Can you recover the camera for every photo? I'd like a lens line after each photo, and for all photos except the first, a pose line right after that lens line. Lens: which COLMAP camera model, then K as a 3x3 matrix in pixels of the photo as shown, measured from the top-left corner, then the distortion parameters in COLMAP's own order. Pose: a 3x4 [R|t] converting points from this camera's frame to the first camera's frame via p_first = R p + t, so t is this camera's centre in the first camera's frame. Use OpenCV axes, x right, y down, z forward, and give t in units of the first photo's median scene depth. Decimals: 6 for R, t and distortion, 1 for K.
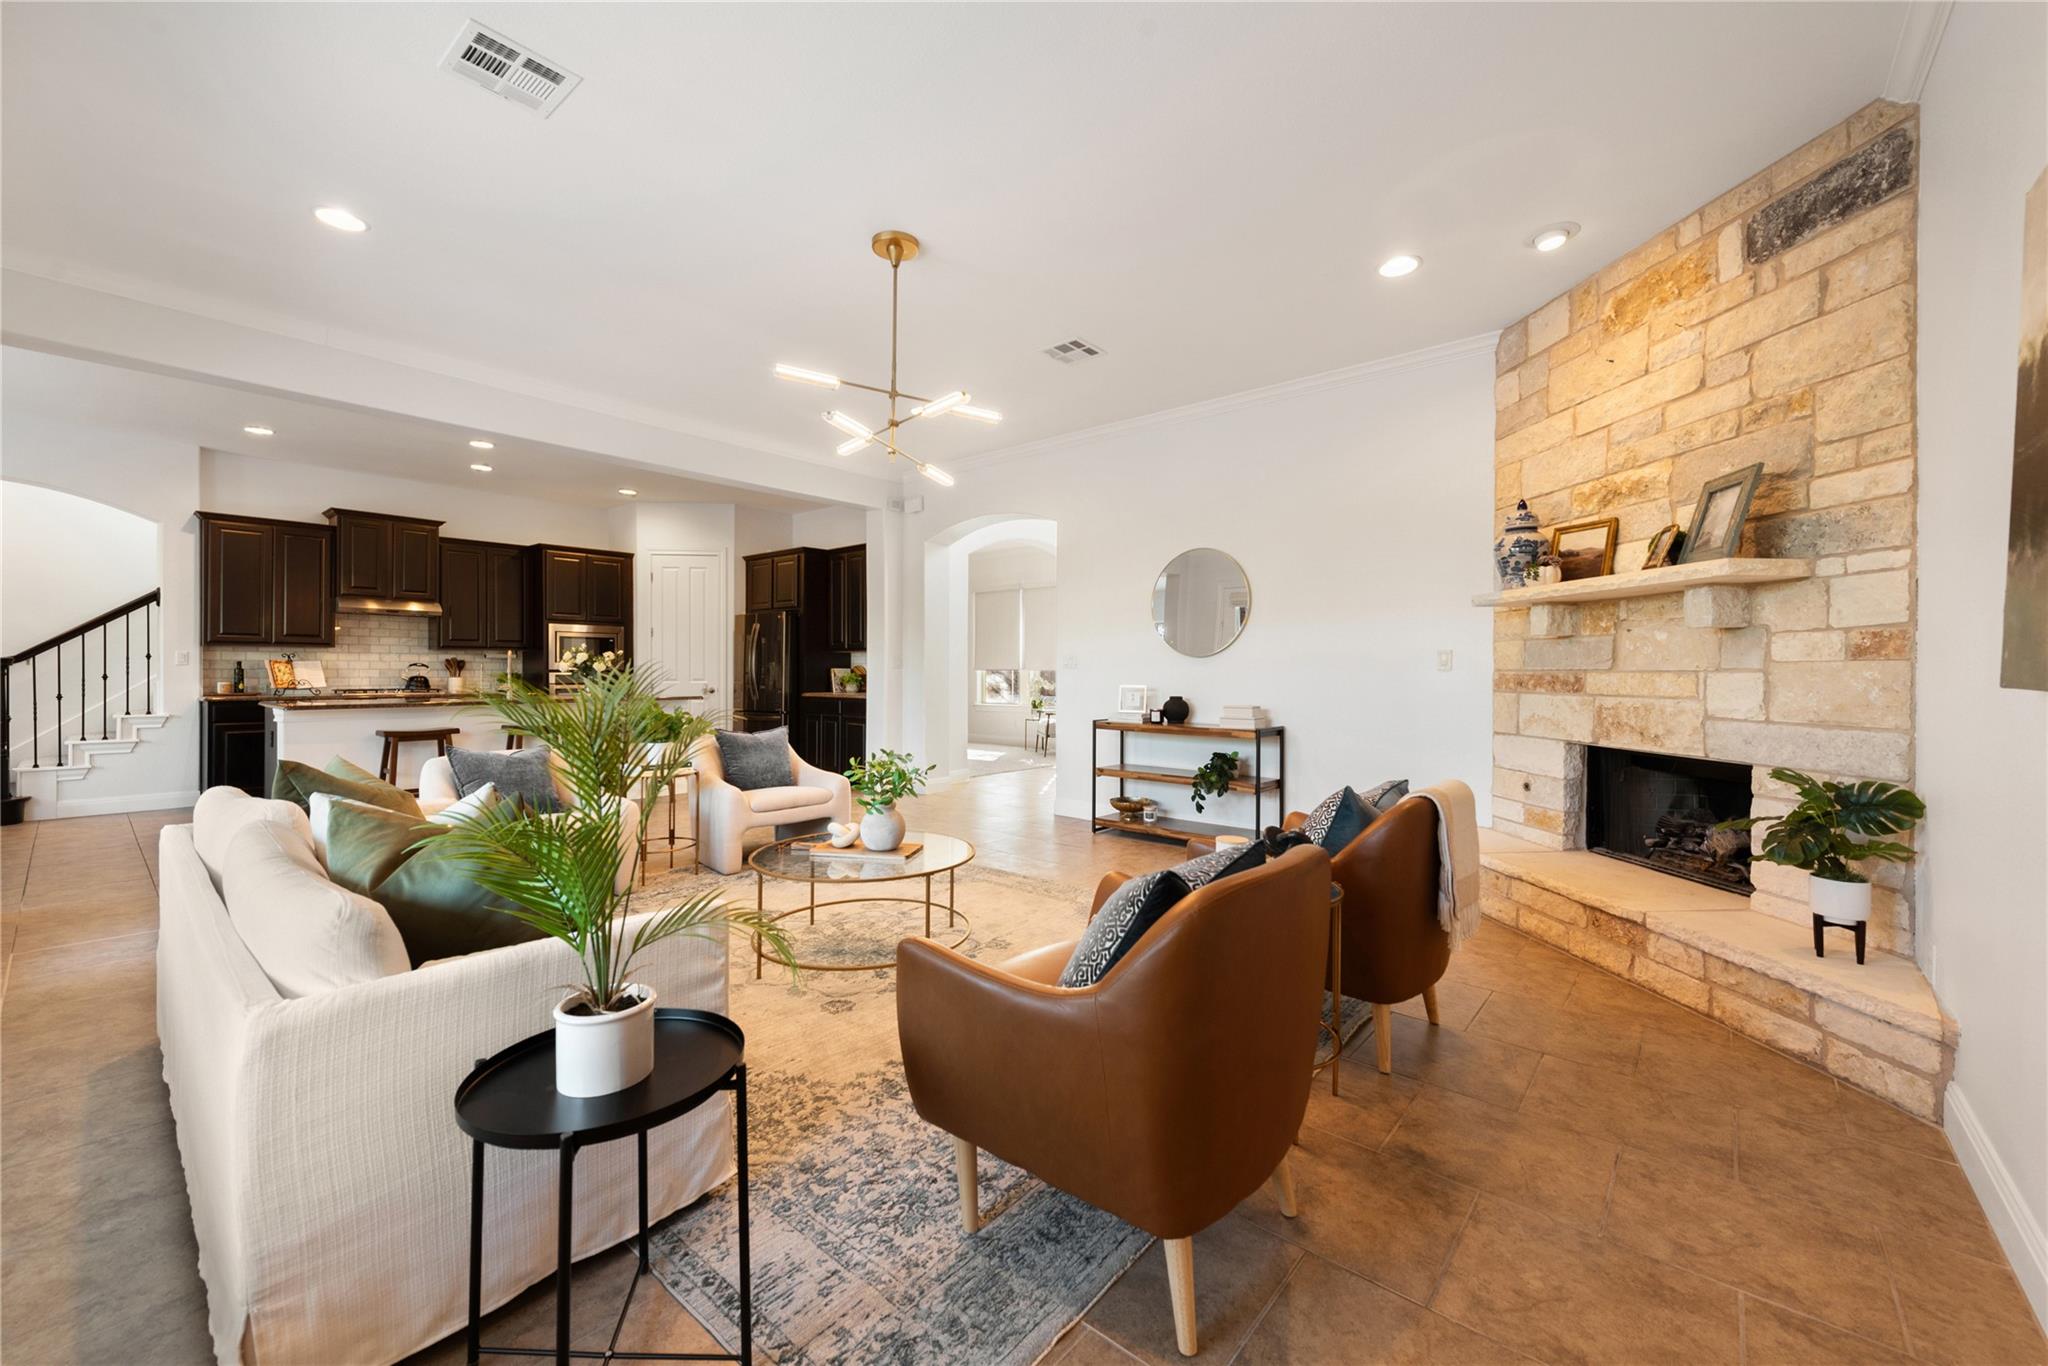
lens RADIAL K [[799.9, 0, 1024.1], [0, 799.9, 671.4], [0, 0, 1]] dist [0.013613, -0.003720]
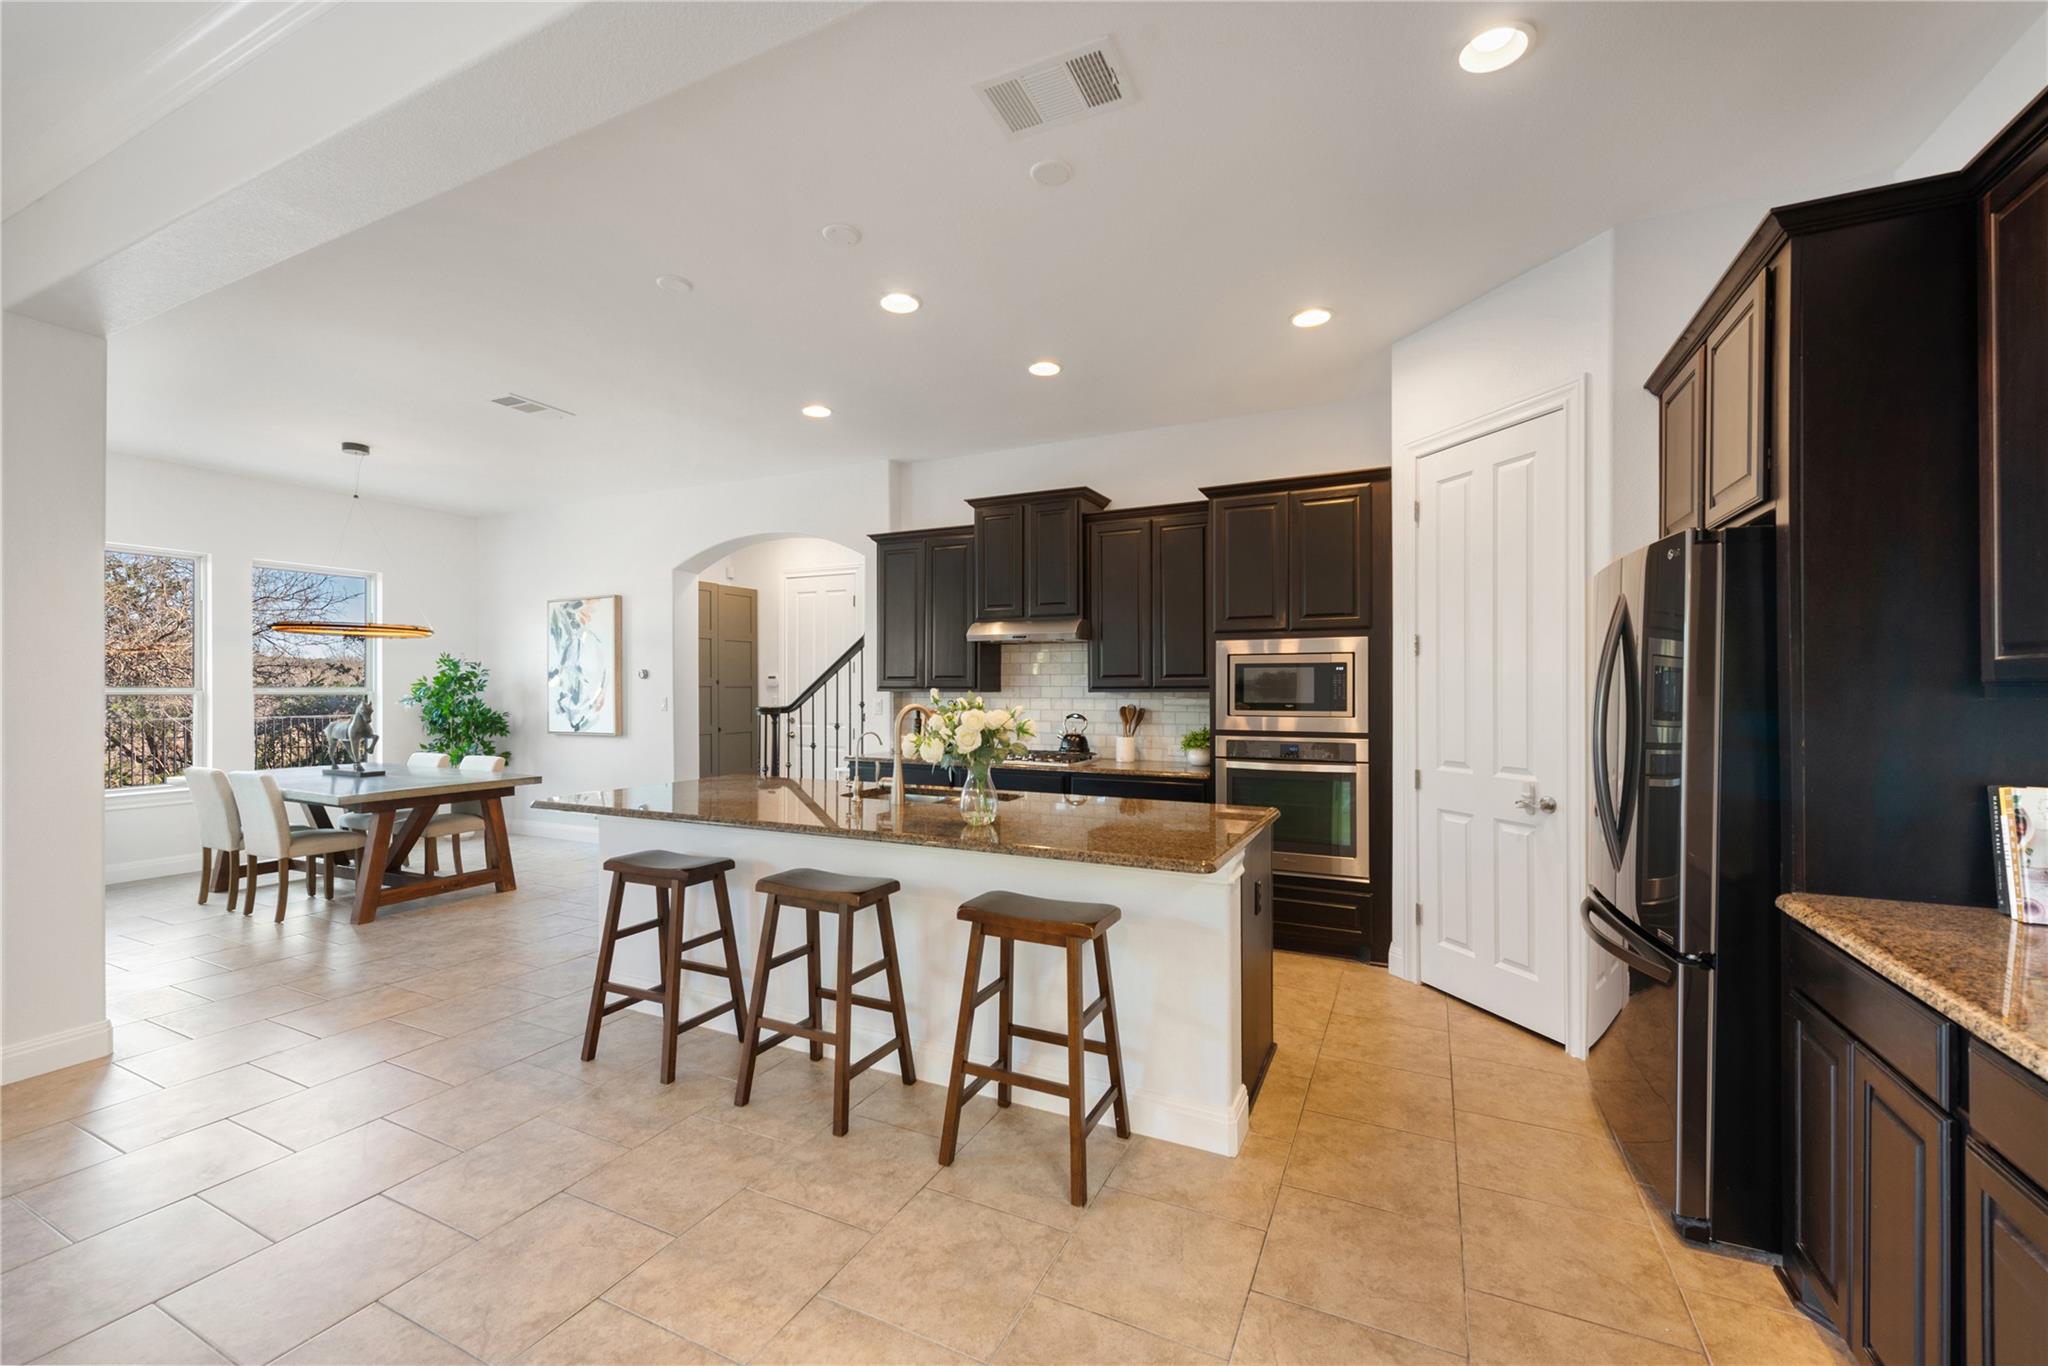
lens RADIAL K [[832.4, 0, 1052.4], [0, 832.4, 688.3], [0, 0, 1]] dist [-0.000215, -0.001134]
pose [[0.258263, -0.002634, -0.966071, -0.160289], [-0.000767, 0.999995, -0.002931, -0.041163], [0.966074, 0.001498, 0.258259, 1.165559]]
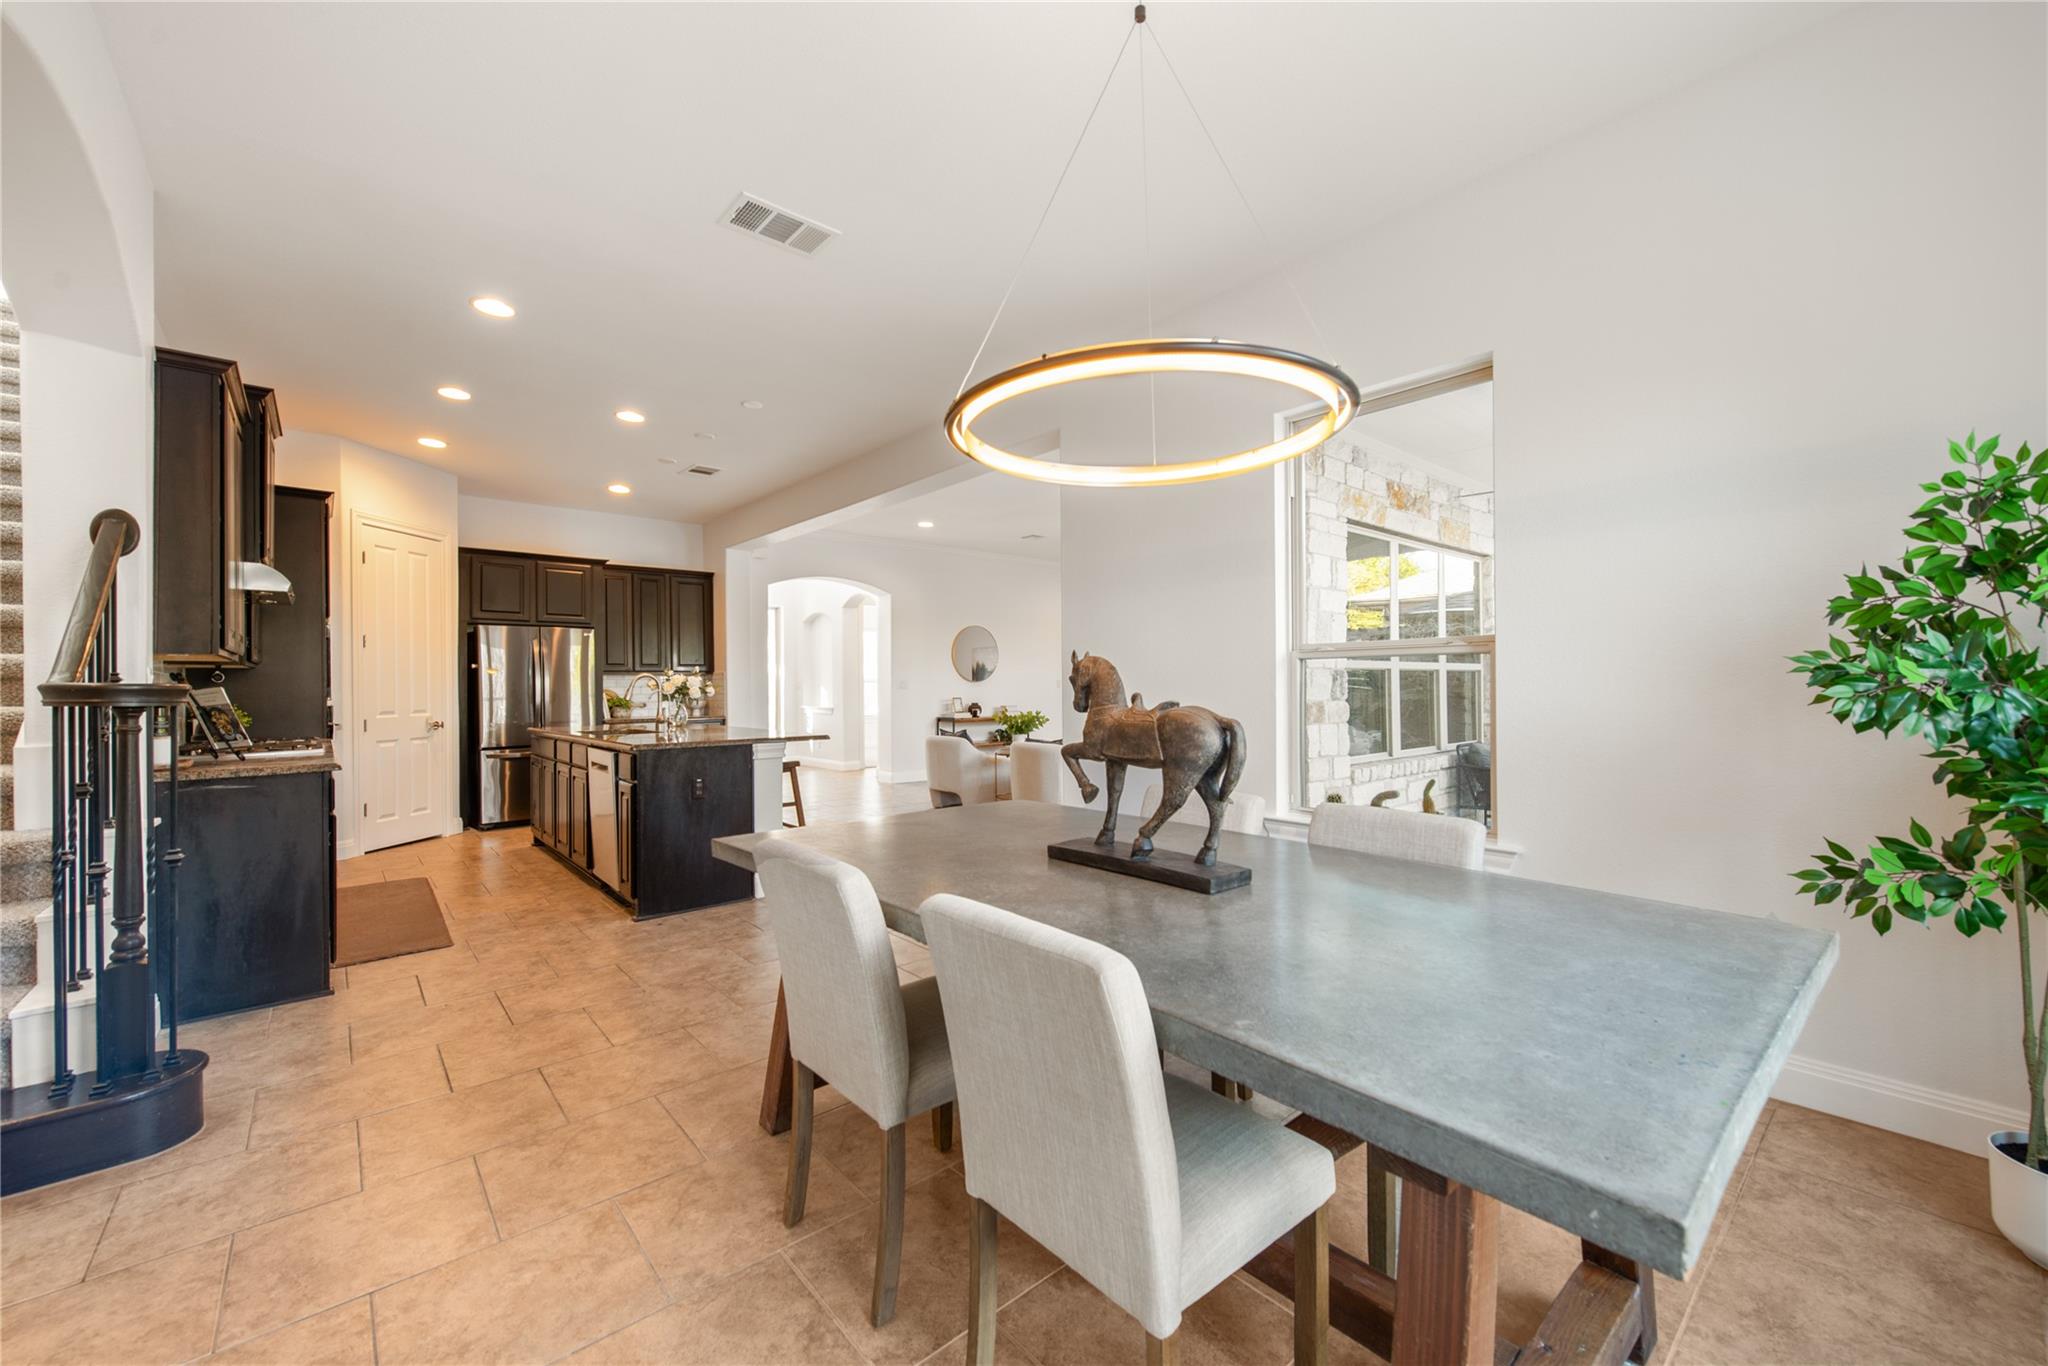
lens RADIAL K [[799.9, 0, 1036.3], [0, 799.9, 682.1], [0, 0, 1]] dist [0.013613, -0.003720]
pose [[0.143757, -0.000060, 0.989613, -1.709319], [0.011018, 0.999938, -0.001539, -0.013639], [-0.989552, 0.011125, 0.143748, 0.592491]]
